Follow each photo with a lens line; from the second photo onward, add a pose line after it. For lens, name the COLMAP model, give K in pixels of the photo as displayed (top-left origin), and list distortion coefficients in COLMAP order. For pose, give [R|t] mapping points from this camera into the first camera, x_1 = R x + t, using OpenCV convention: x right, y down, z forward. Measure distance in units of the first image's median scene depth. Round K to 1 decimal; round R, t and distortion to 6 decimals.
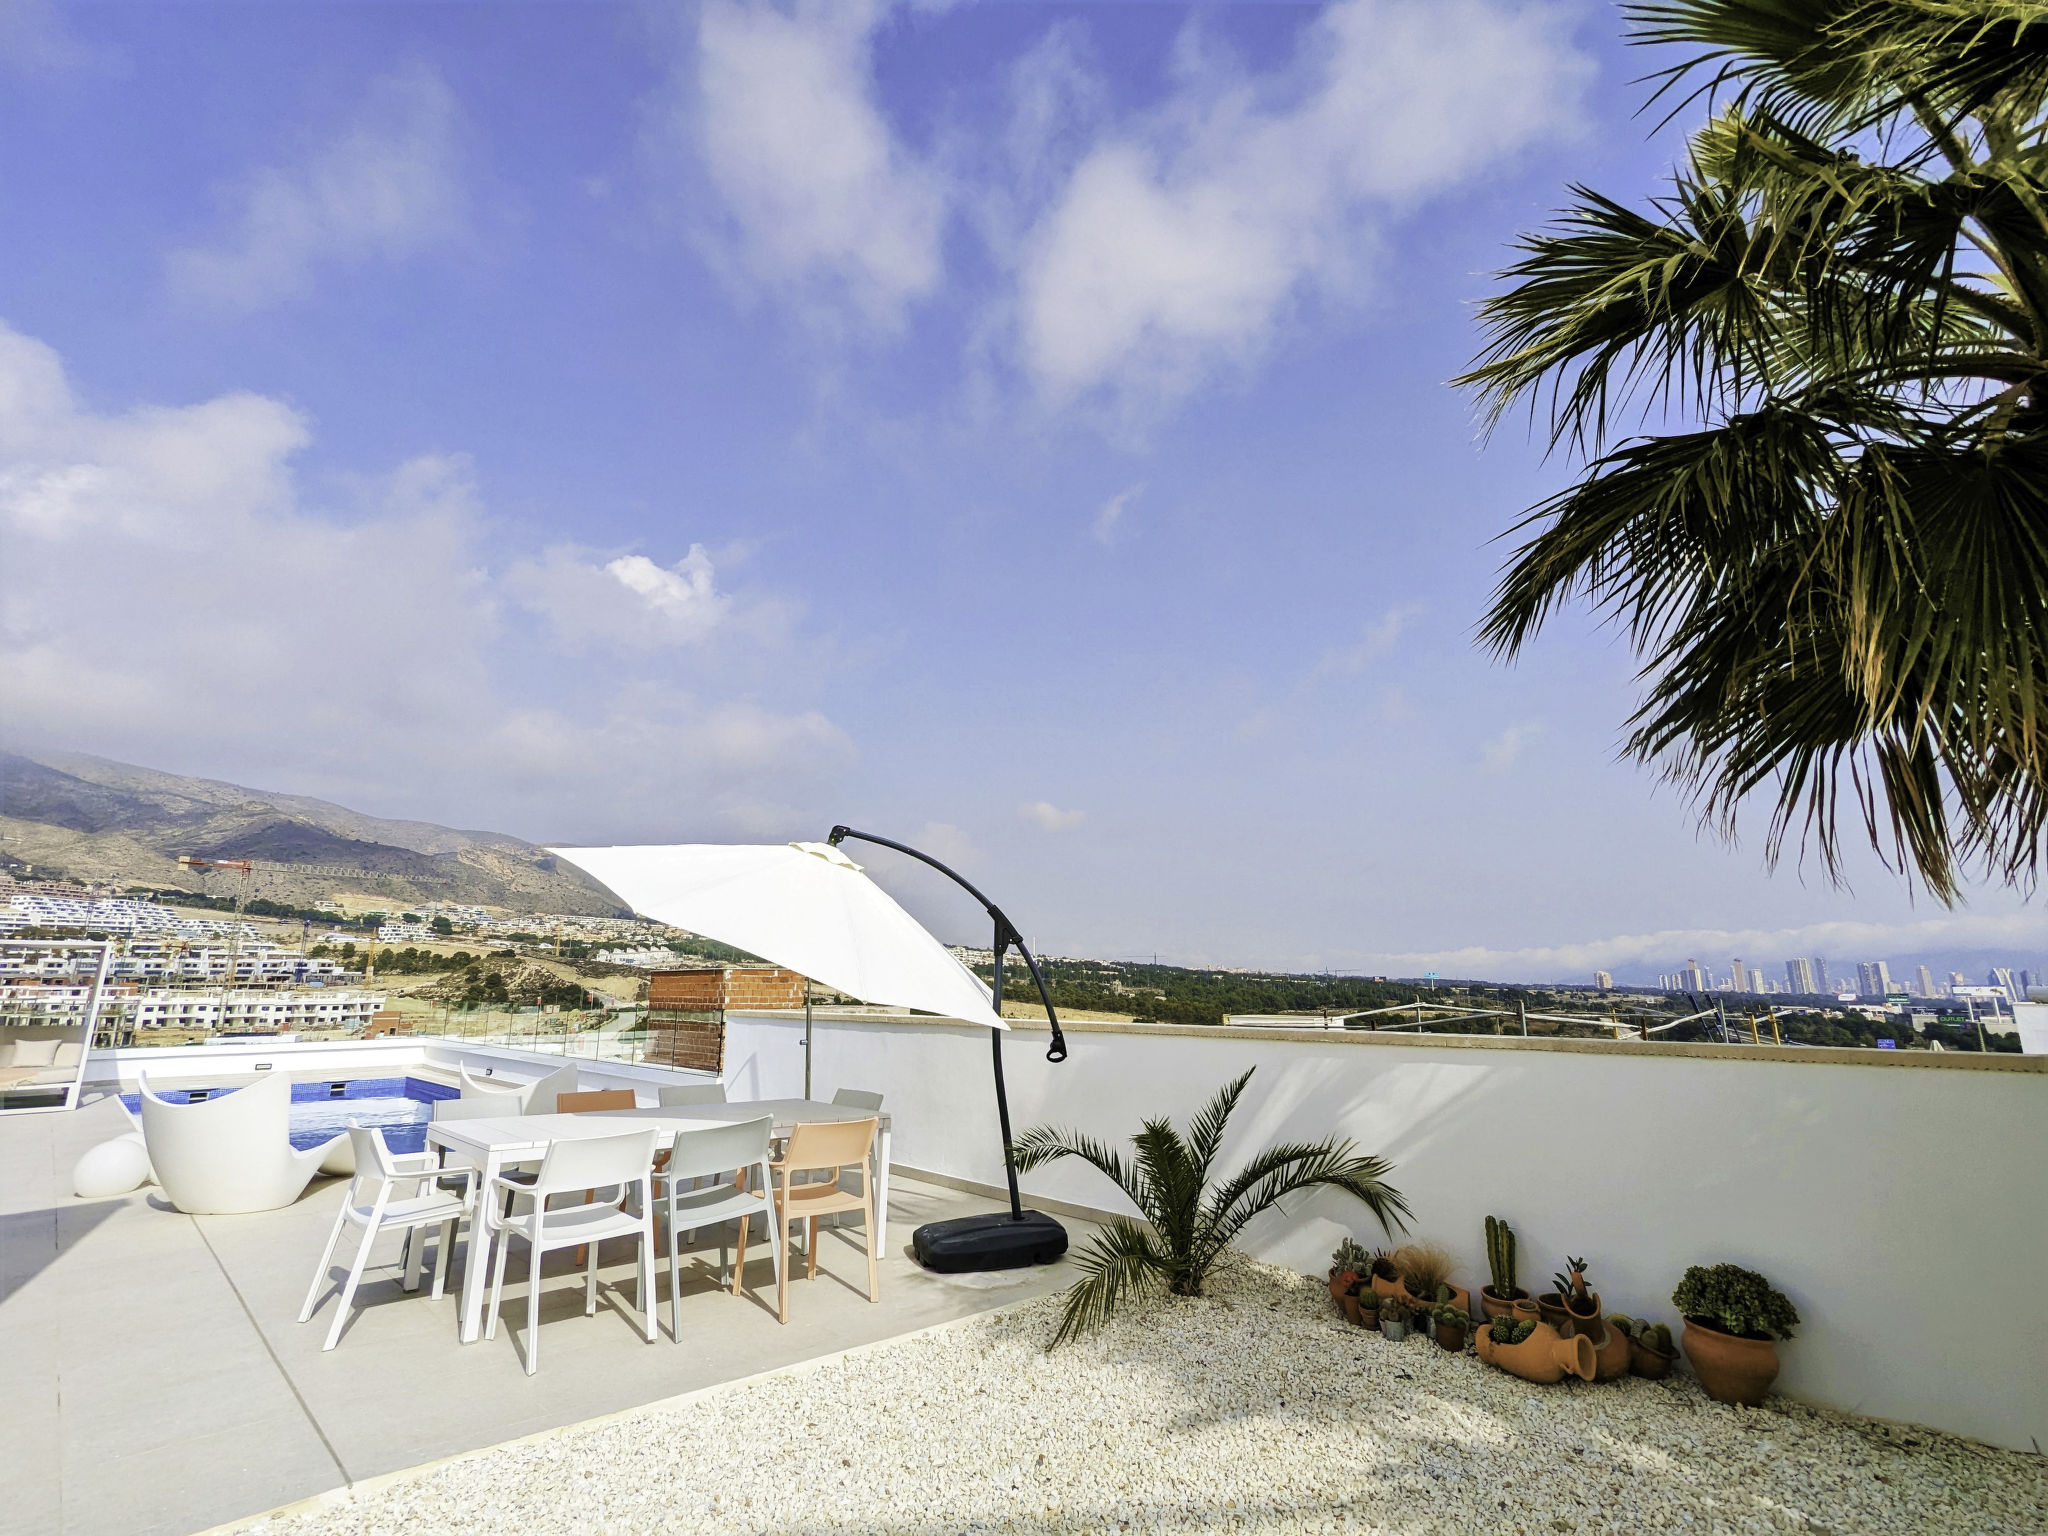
lens RADIAL K [[964.6, 0, 1024.0], [0, 964.6, 768.0], [0, 0, 1]] dist [0.000163, -0.000234]
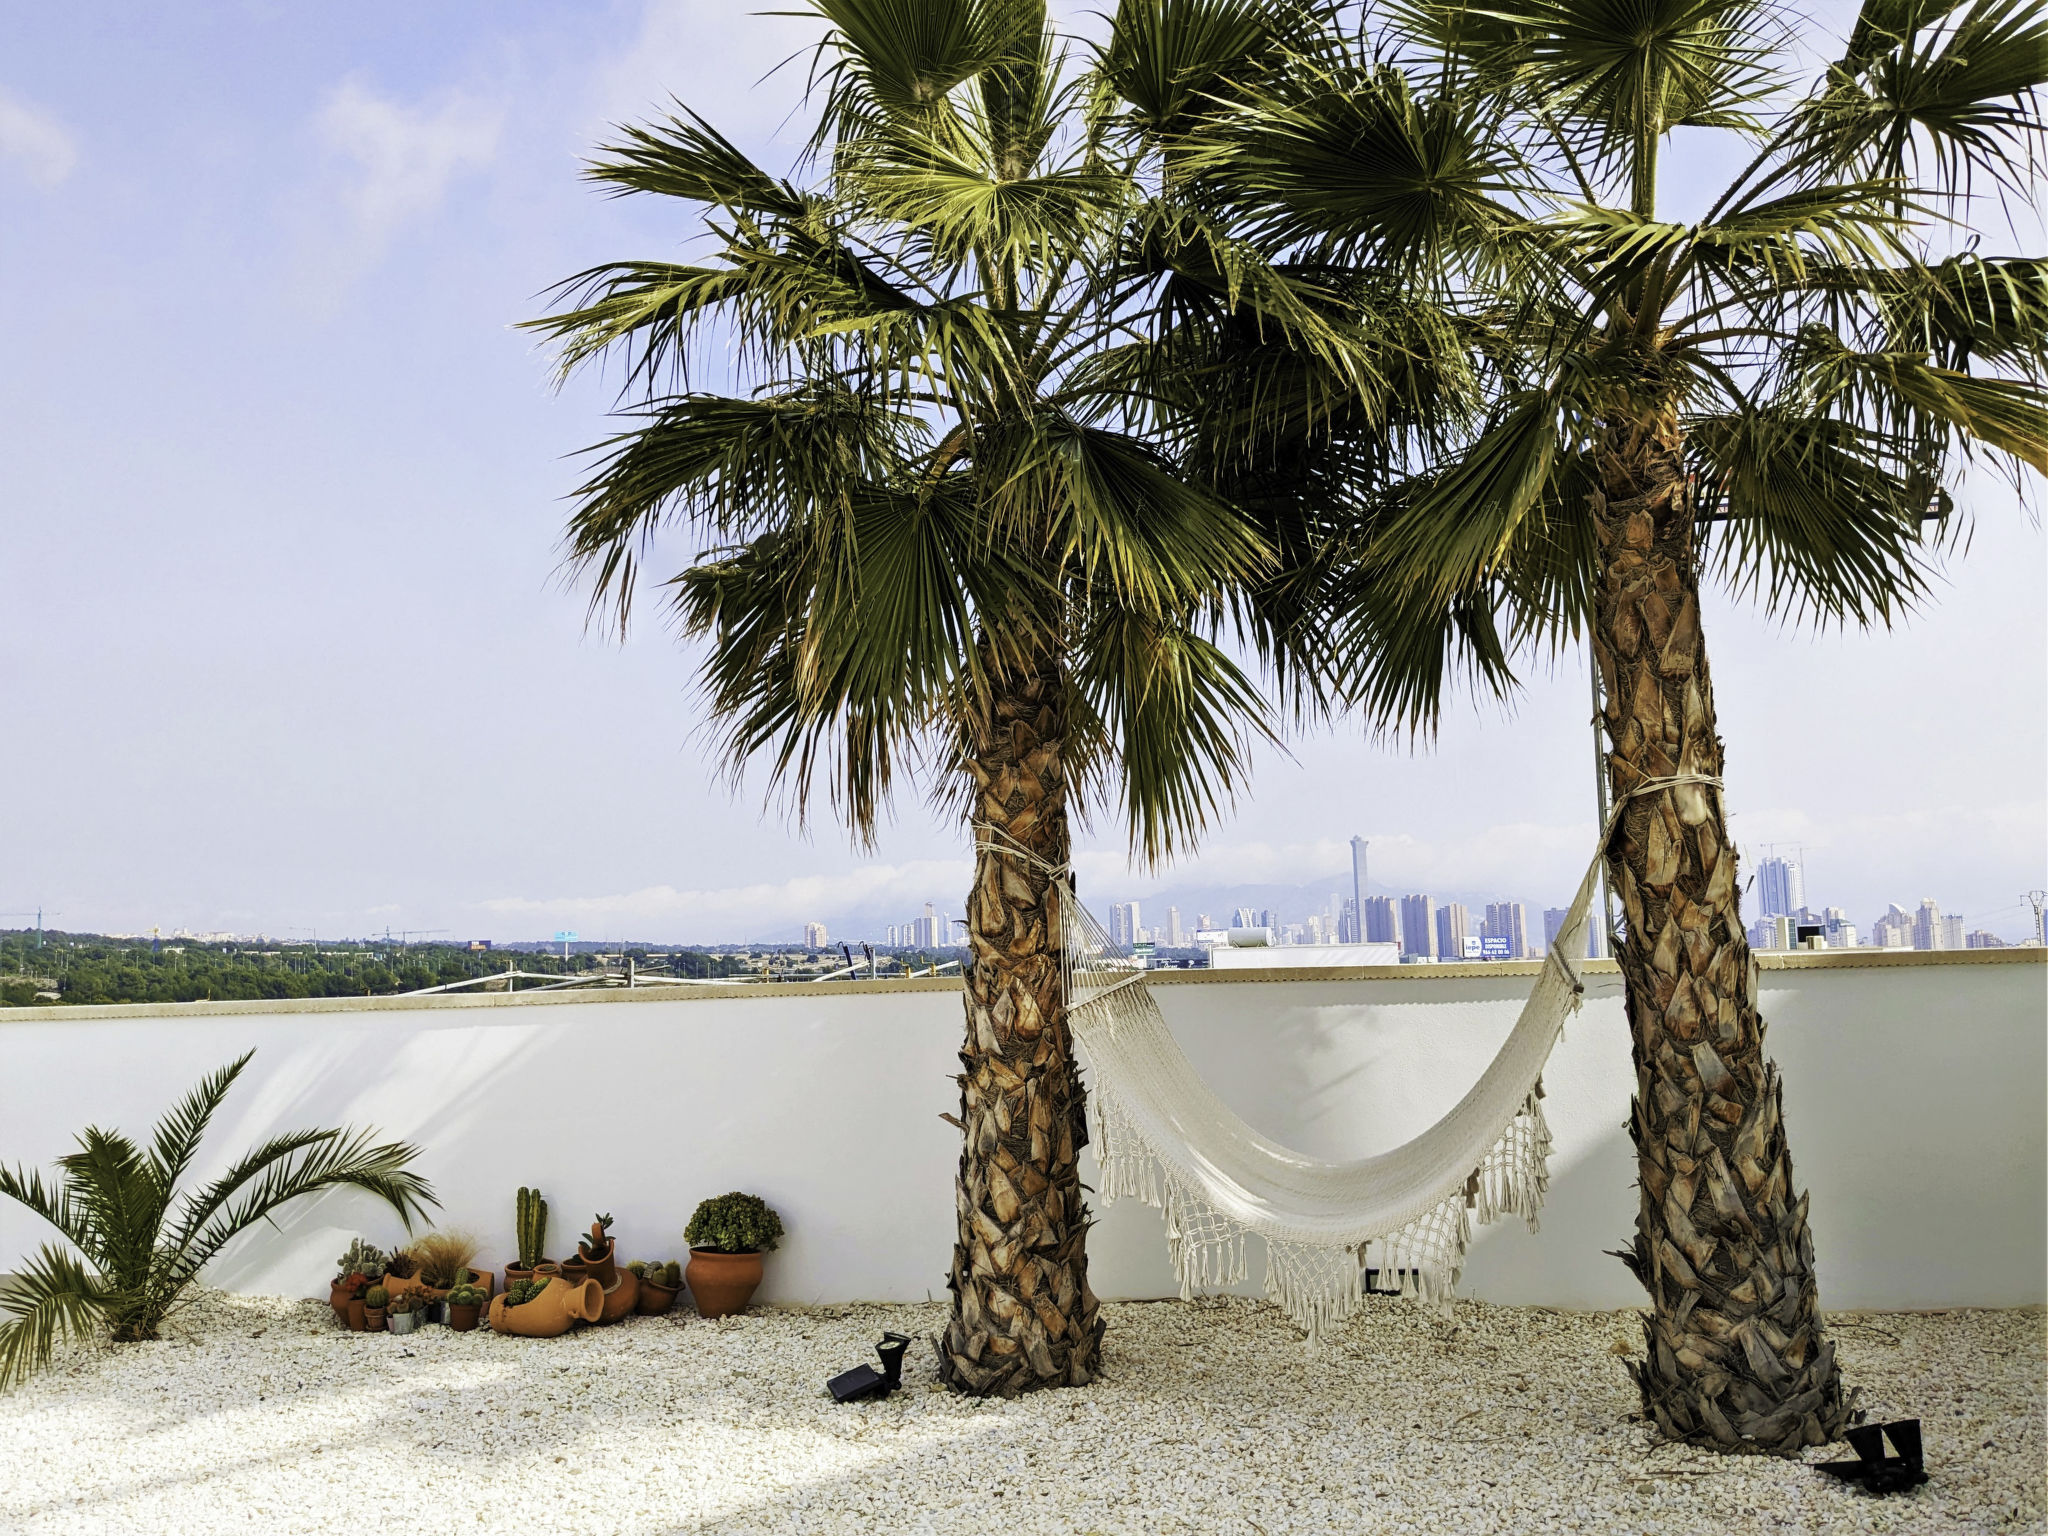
lens RADIAL K [[1703.7, 0, 1041.4], [0, 1703.7, 740.5], [0, 0, 1]] dist [0.006674, -0.014090]
pose [[0.788569, 0.042872, 0.613450, -0.123462], [-0.101216, 0.993010, 0.060710, -0.090046], [-0.606560, -0.109965, 0.787396, -0.481594]]
